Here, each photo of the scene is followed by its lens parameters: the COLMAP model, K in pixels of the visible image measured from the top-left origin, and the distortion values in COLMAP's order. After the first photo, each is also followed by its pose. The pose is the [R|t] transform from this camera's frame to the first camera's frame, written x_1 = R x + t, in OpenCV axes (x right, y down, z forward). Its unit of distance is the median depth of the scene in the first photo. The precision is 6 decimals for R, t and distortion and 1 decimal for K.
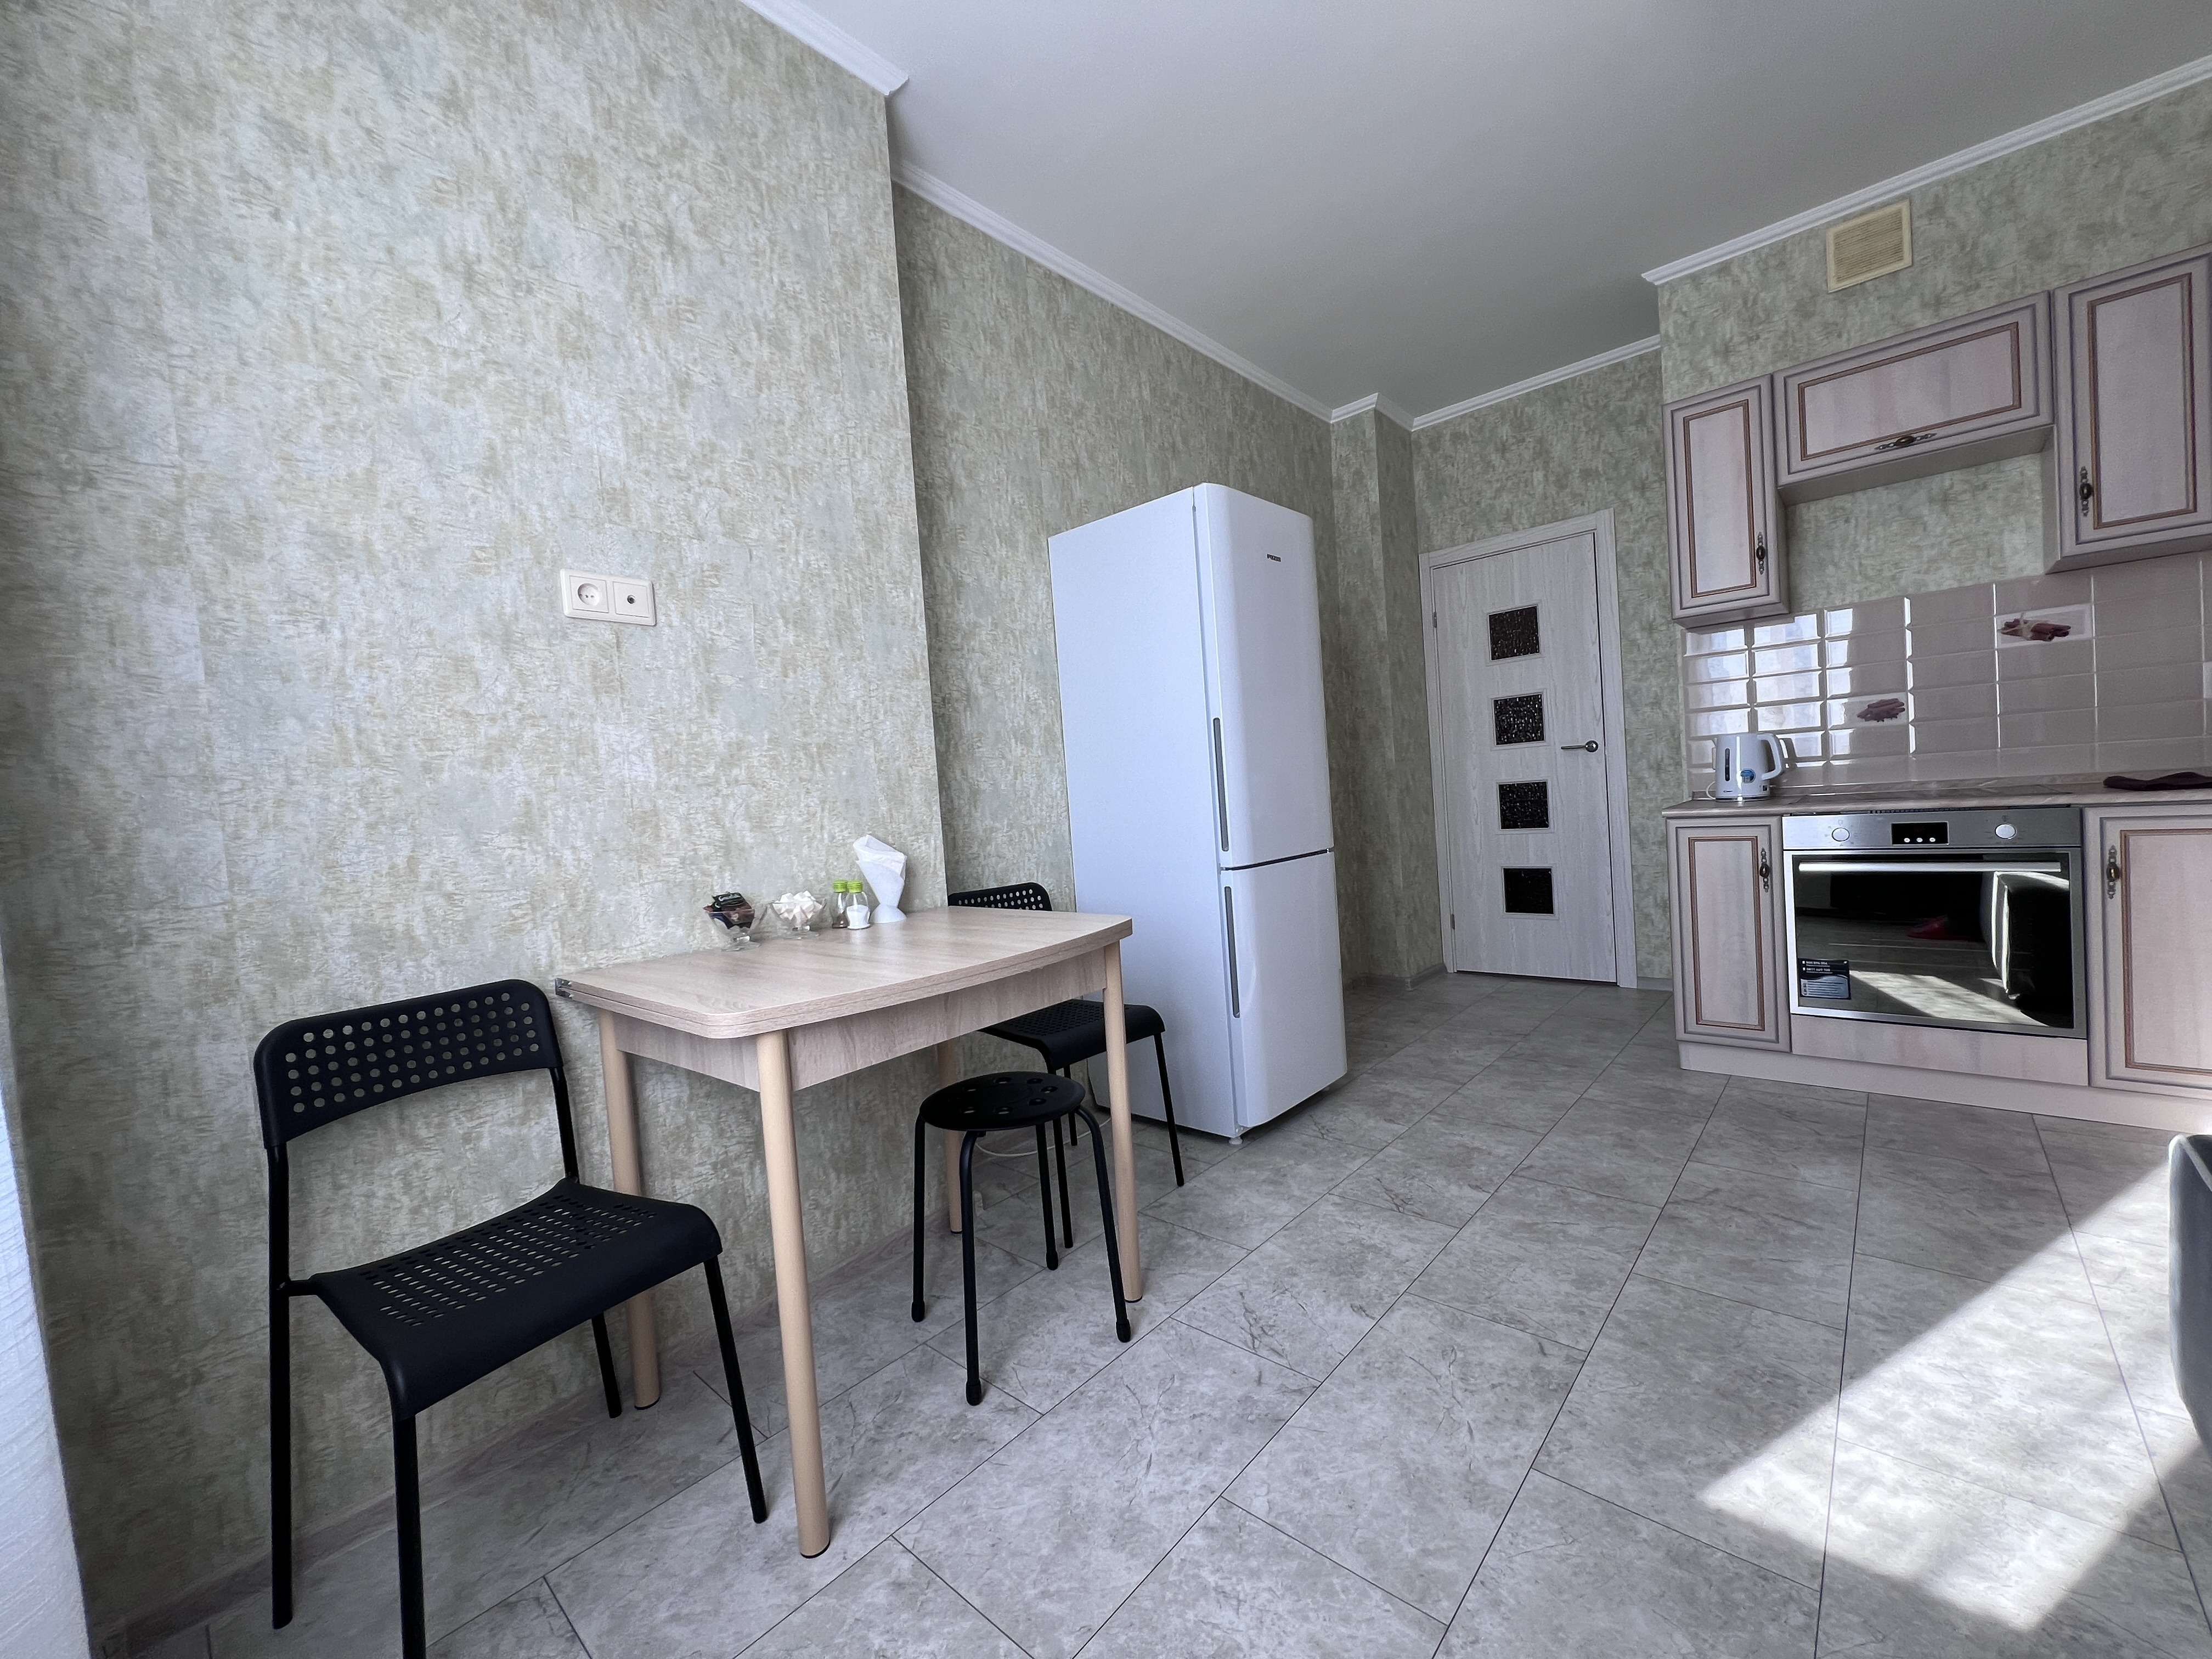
lens RADIAL K [[887.7, 0, 1111.5], [0, 887.7, 832.9], [0, 0, 1]] dist [-0.002991, 0.000888]
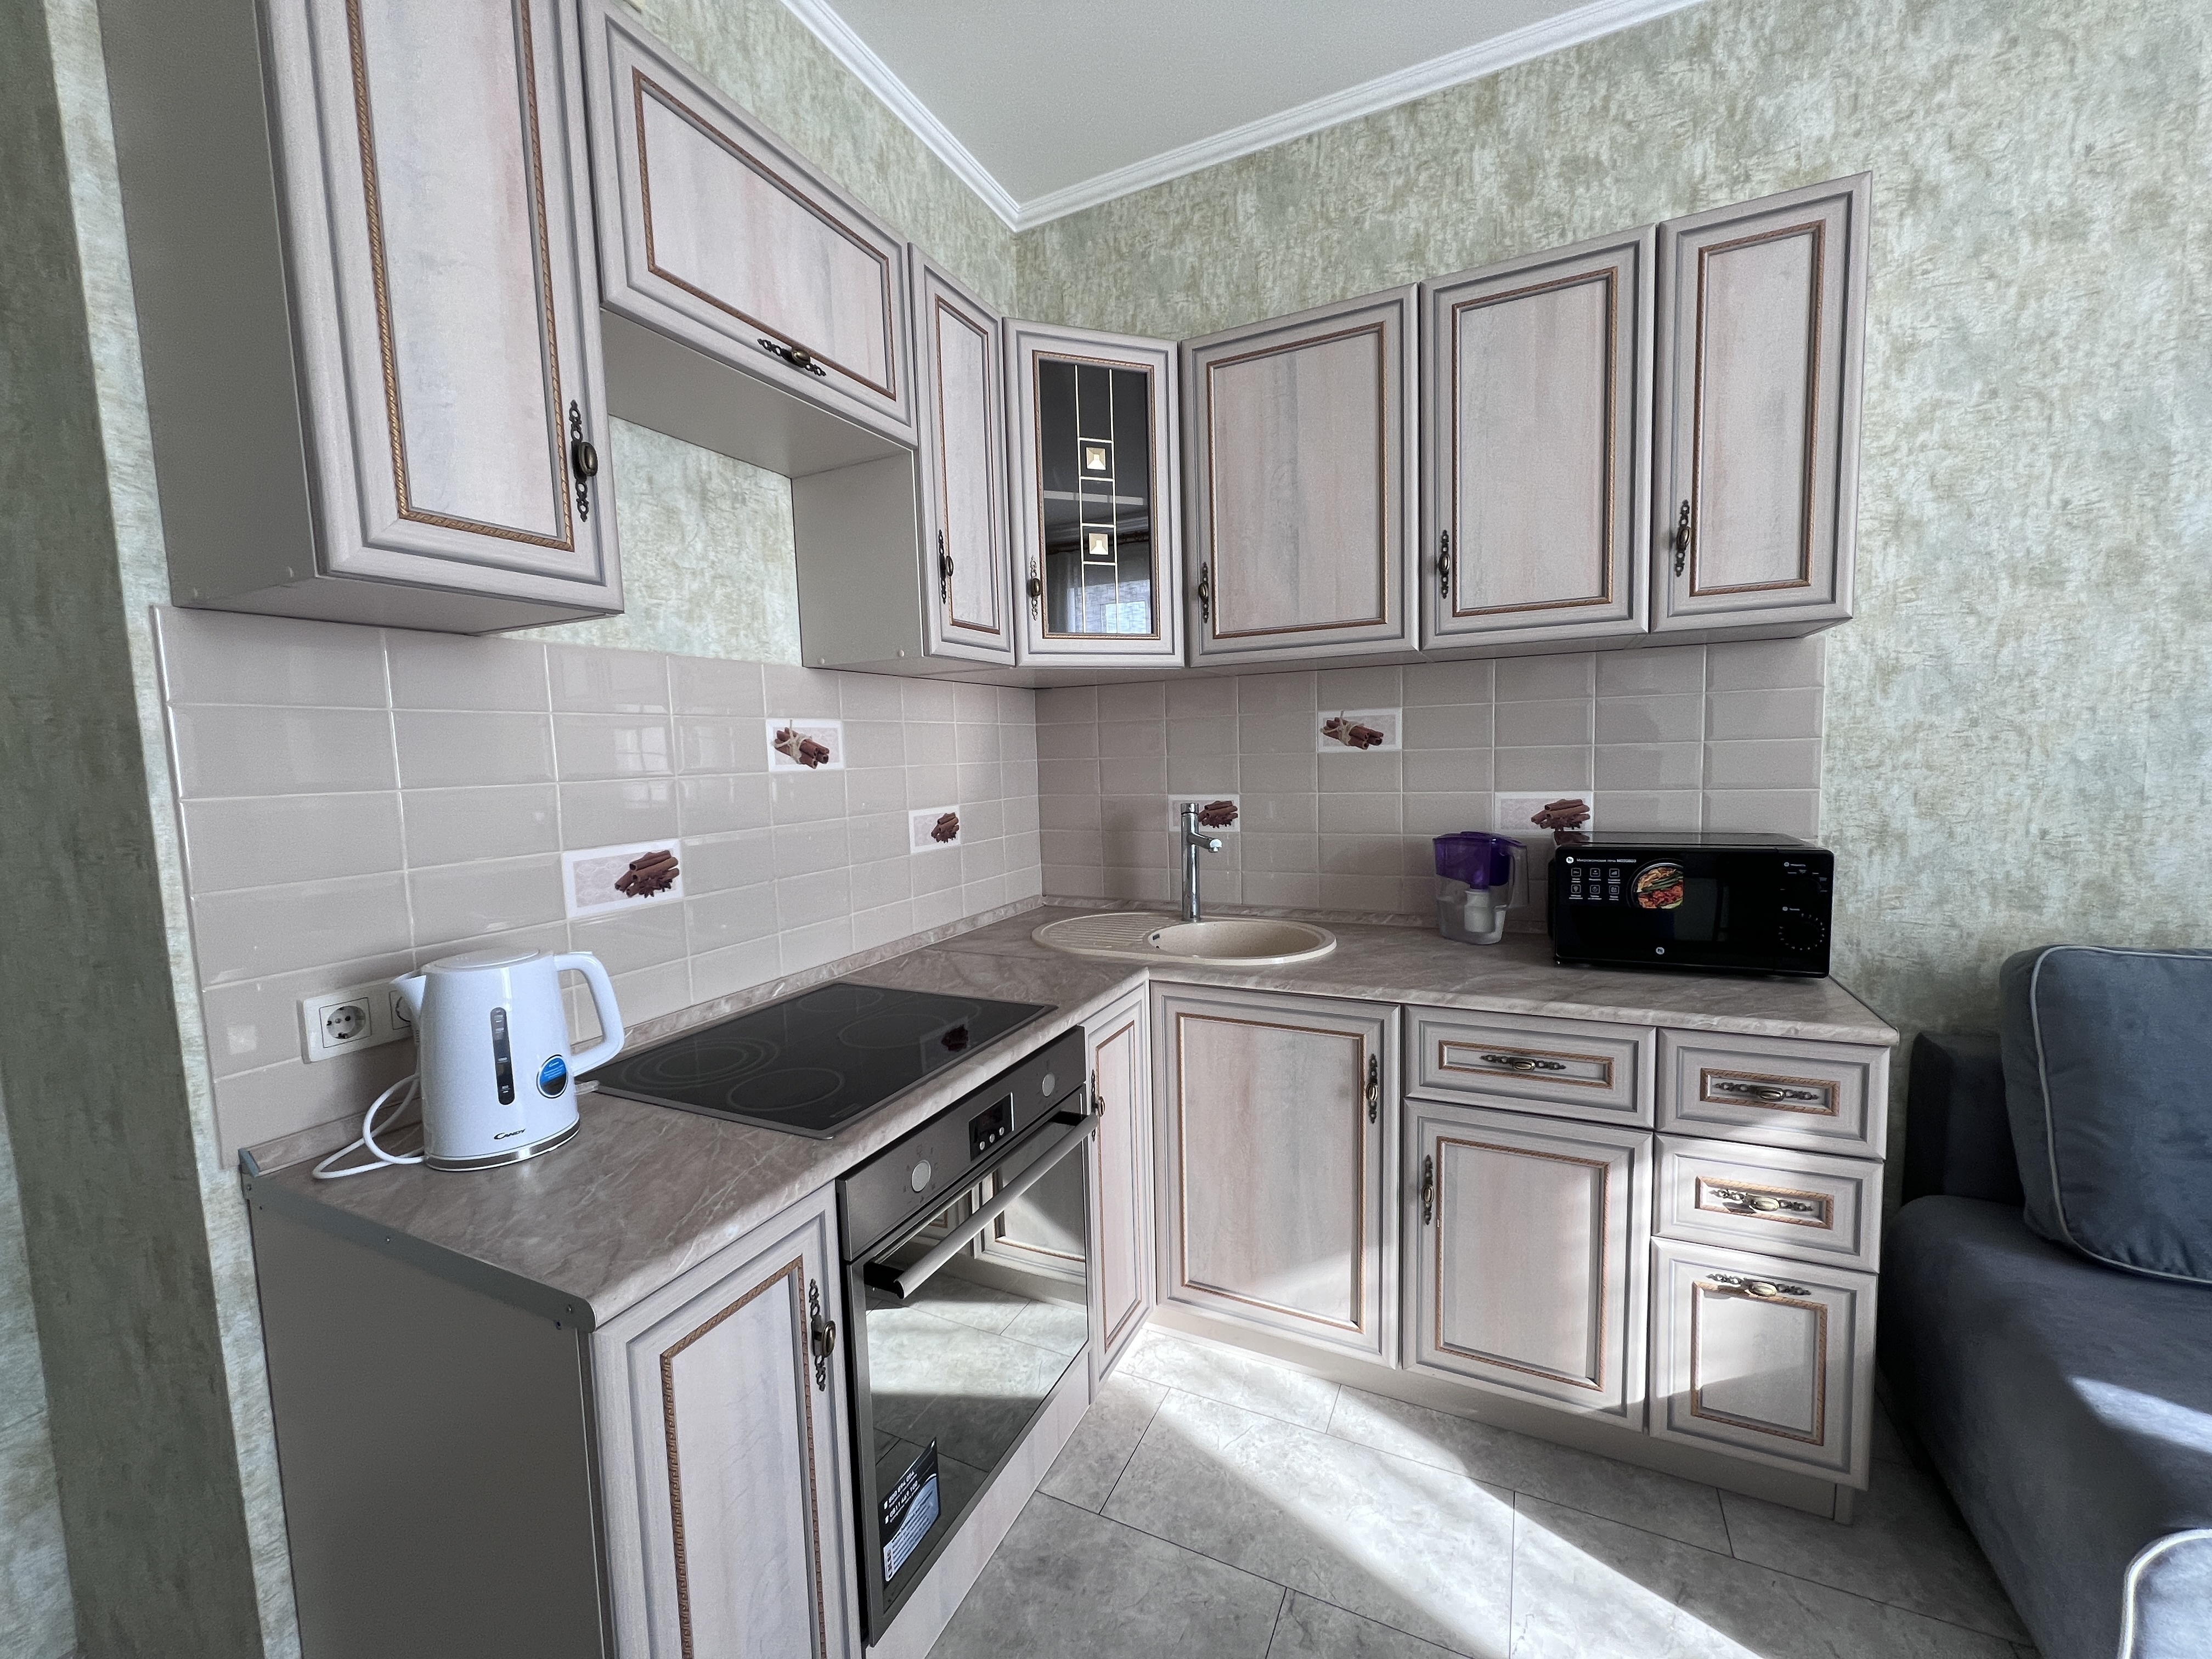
lens RADIAL K [[887.7, 0, 1108.6], [0, 887.7, 831.6], [0, 0, 1]] dist [-0.002991, 0.000888]
pose [[-0.273491, -0.008145, 0.961840, 0.418886], [0.089242, 0.995436, 0.033804, -0.203648], [-0.957726, 0.095082, -0.271516, 1.159020]]
